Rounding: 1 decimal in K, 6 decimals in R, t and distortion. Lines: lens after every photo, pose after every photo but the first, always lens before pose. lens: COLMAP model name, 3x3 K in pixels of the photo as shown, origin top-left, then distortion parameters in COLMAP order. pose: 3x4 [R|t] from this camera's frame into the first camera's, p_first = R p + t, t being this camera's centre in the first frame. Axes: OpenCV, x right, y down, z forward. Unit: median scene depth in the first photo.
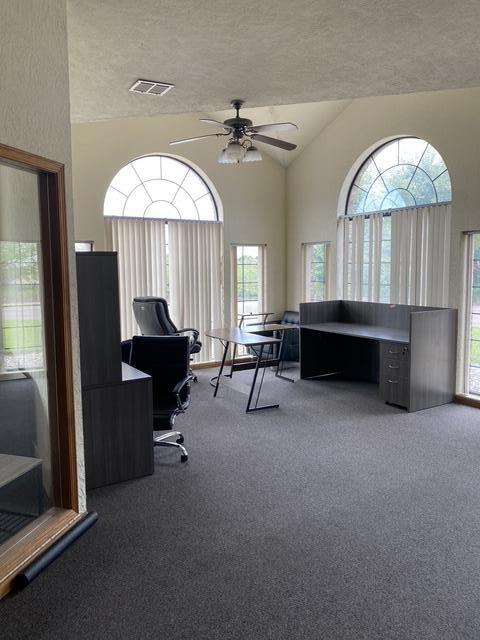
lens RADIAL K [[474.4, 0, 239.6], [0, 474.4, 314.5], [0, 0, 1]] dist [0.009013, -0.040380]
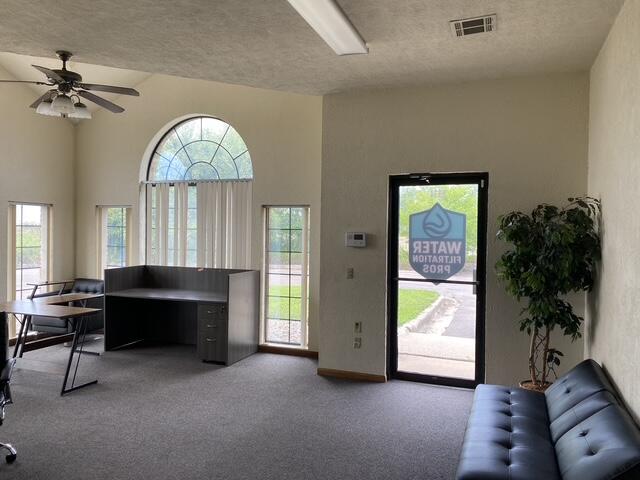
lens RADIAL K [[474.4, 0, 320.0], [0, 474.4, 240.0], [0, 0, 1]] dist [0.009013, -0.040380]
pose [[0.777448, 0.012500, 0.628823, -0.150477], [0.040479, 0.996735, -0.069861, 0.001499], [-0.627643, 0.079768, 0.774404, -0.001870]]
